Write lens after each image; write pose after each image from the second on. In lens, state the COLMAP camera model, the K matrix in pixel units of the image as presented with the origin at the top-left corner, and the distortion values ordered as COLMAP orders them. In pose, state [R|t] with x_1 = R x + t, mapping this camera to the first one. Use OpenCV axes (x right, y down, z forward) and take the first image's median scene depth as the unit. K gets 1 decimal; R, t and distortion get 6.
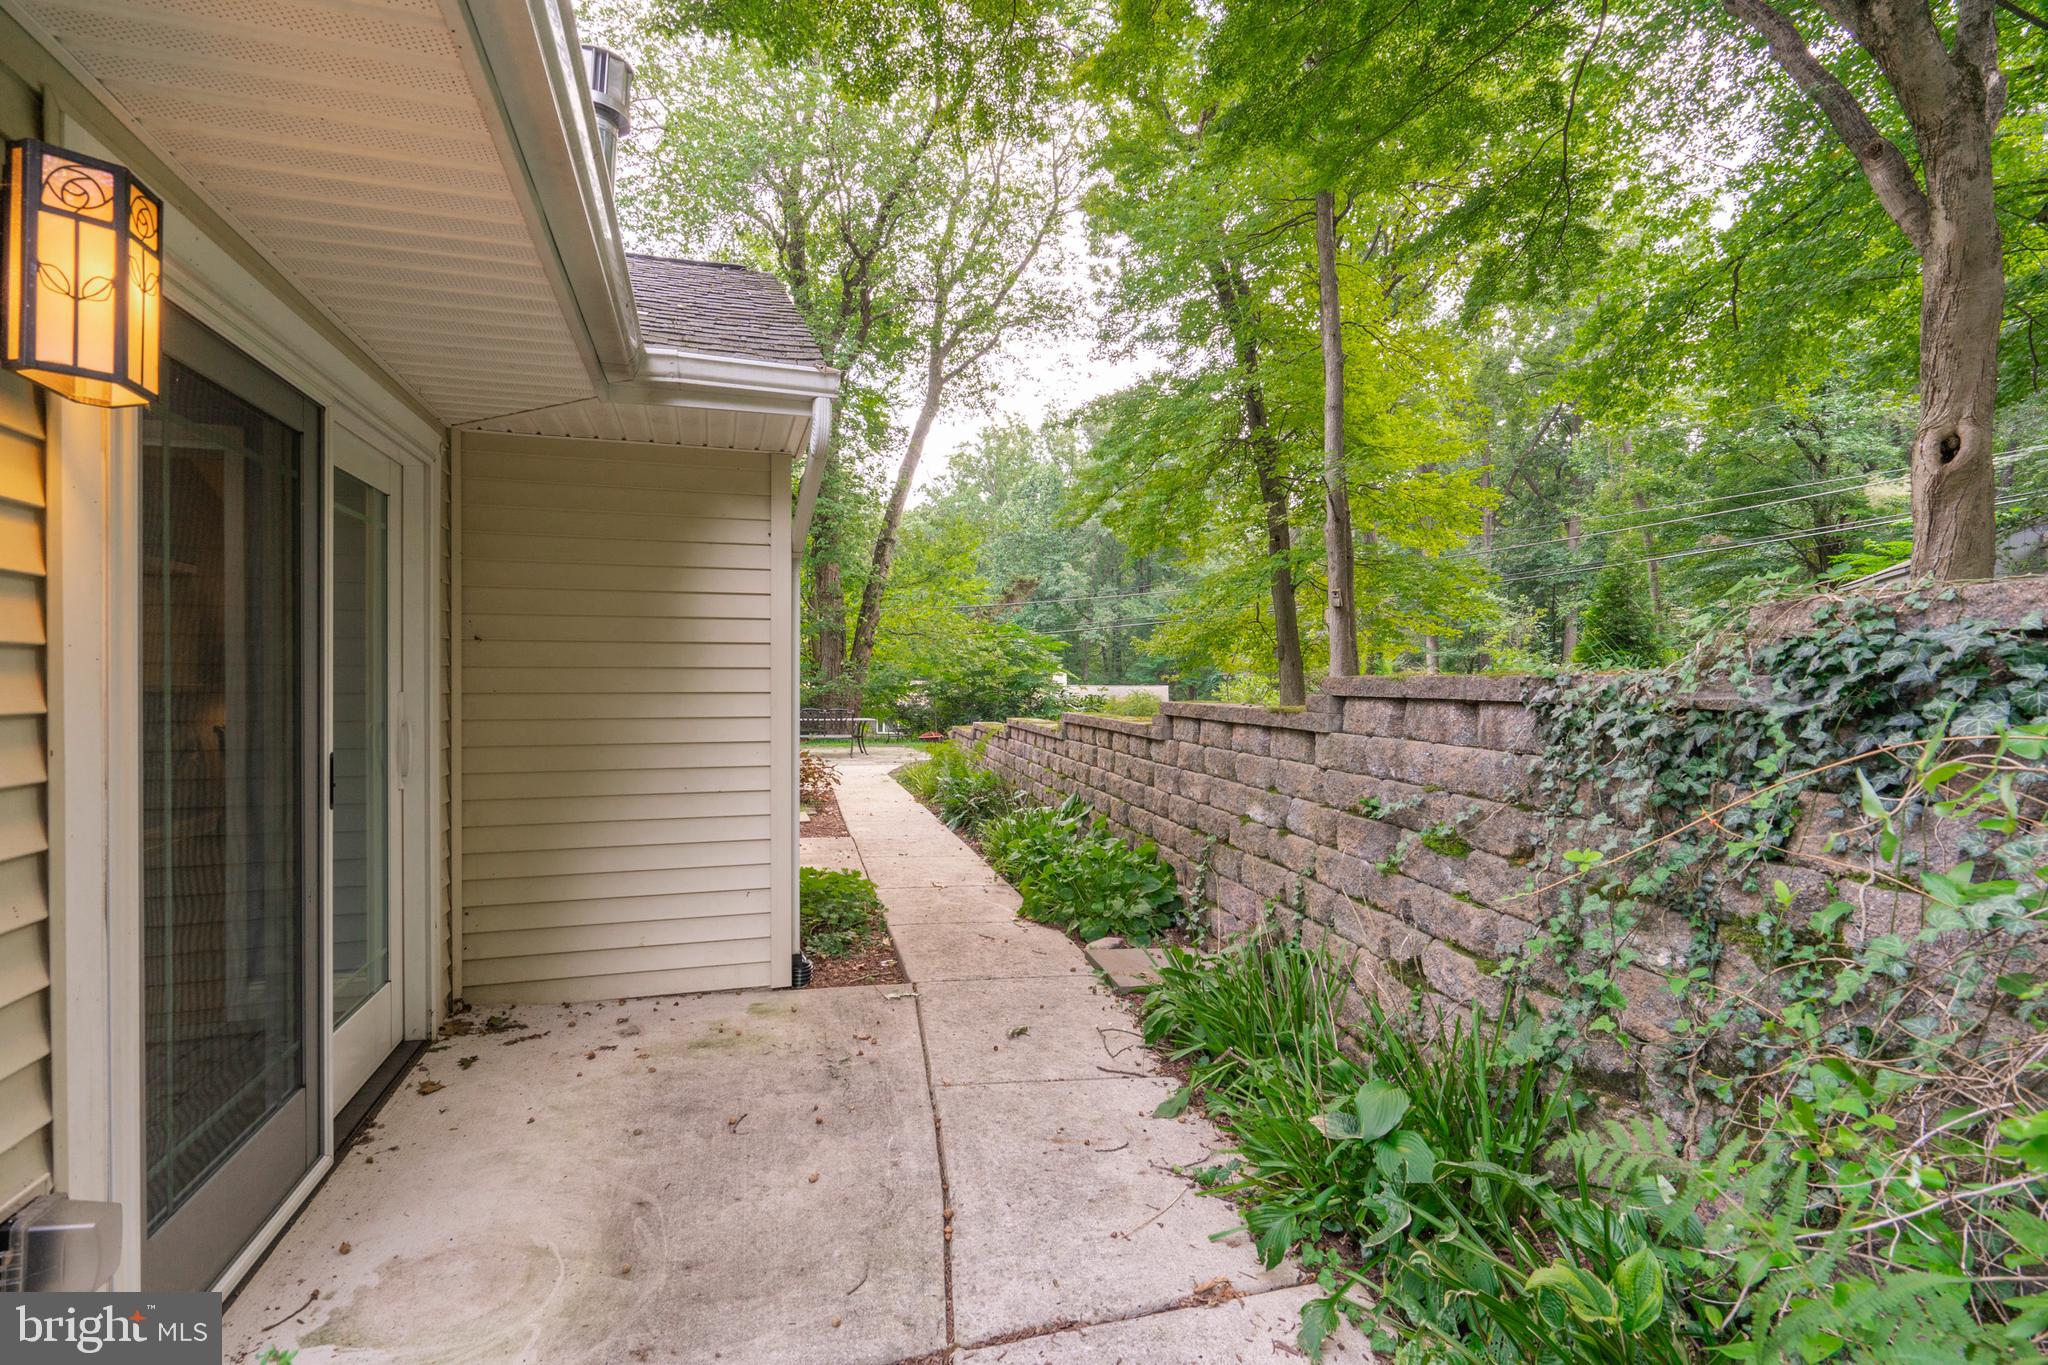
lens RADIAL K [[941.8, 0, 1022.7], [0, 941.8, 683.9], [0, 0, 1]] dist [0.001114, 0.000351]
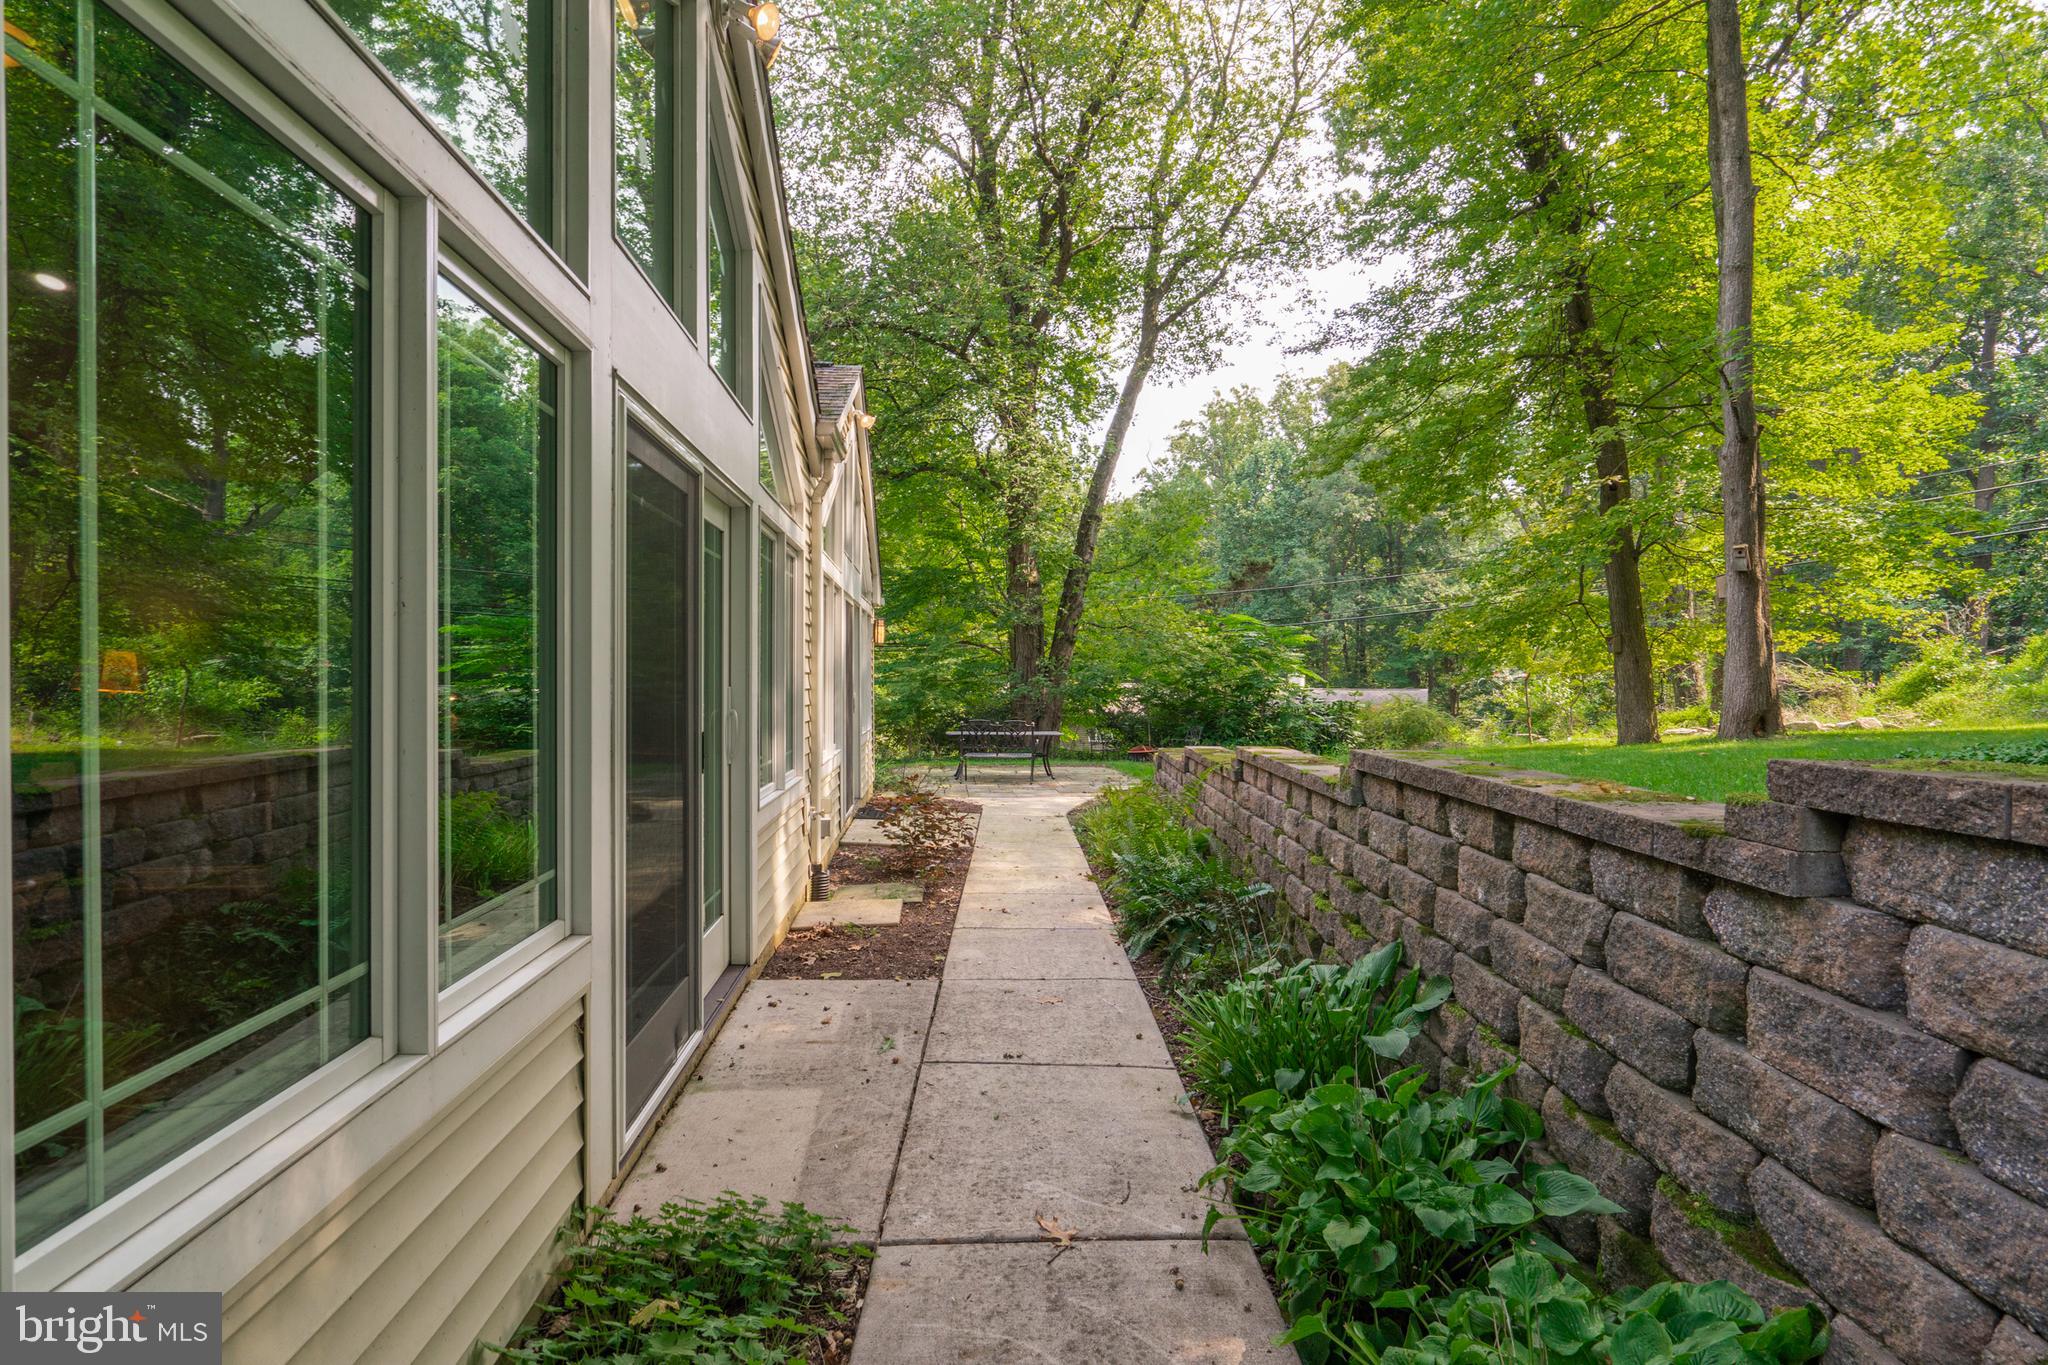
lens RADIAL K [[983.3, 0, 1059.5], [0, 983.3, 690.5], [0, 0, 1]] dist [0.019530, 0.000315]
pose [[0.981487, -0.000507, -0.191528, -0.002131], [0.001430, 0.999988, 0.004677, -0.000832], [0.191523, -0.004864, 0.981476, 0.110173]]
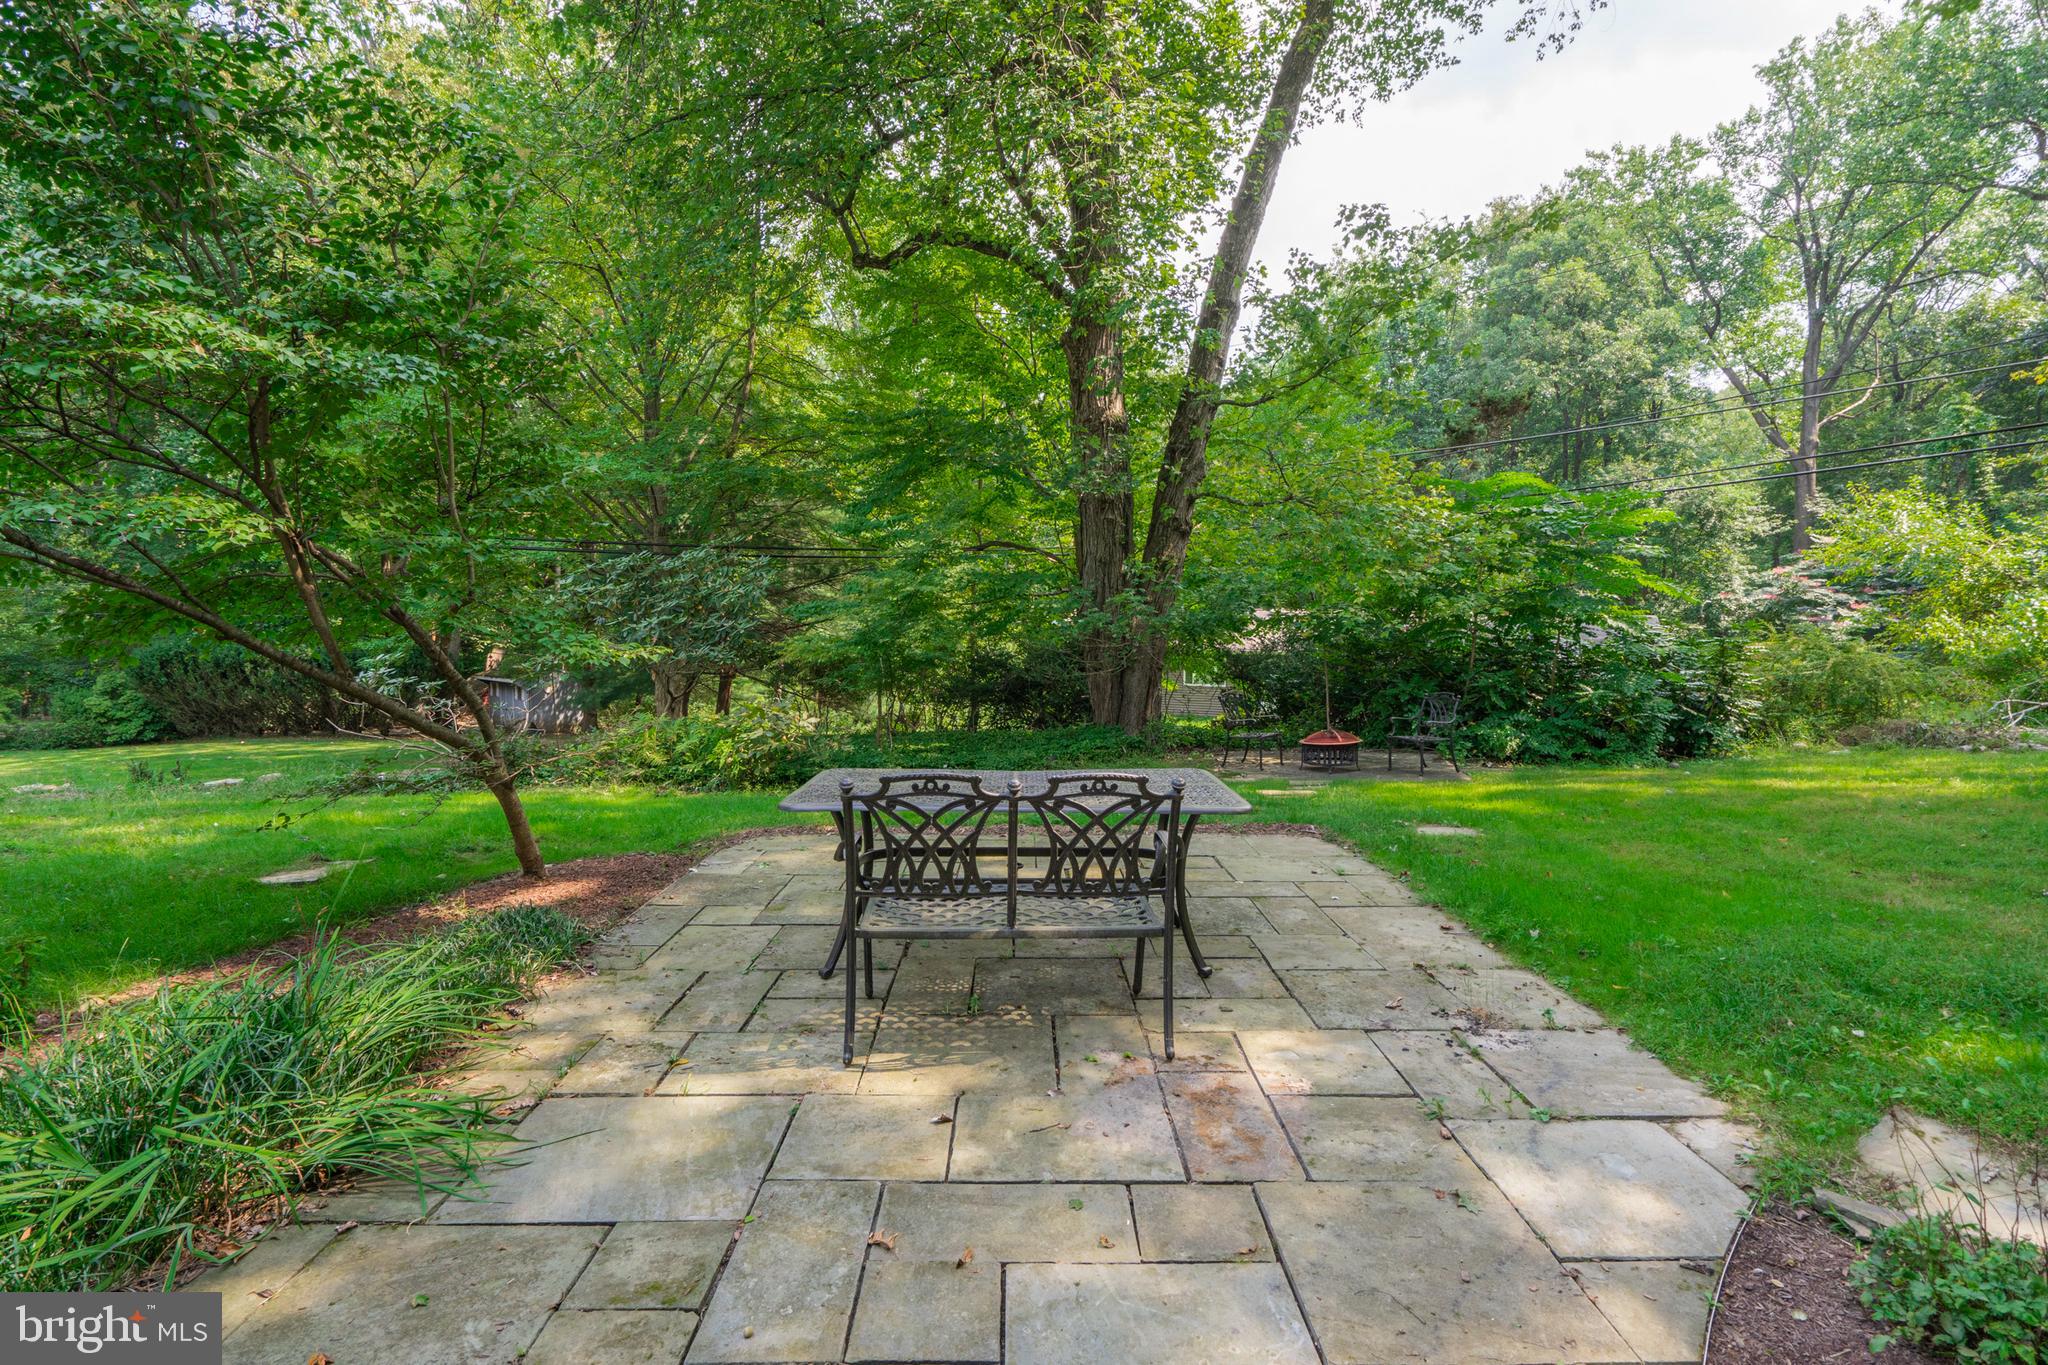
lens RADIAL K [[996.9, 0, 1025.6], [0, 996.9, 685.3], [0, 0, 1]] dist [-0.002813, -0.000259]
pose [[0.953339, 0.016715, -0.301440, -0.078994], [0.005103, 0.997431, 0.071447, -0.000085], [0.301860, -0.069652, 0.950804, 0.451858]]
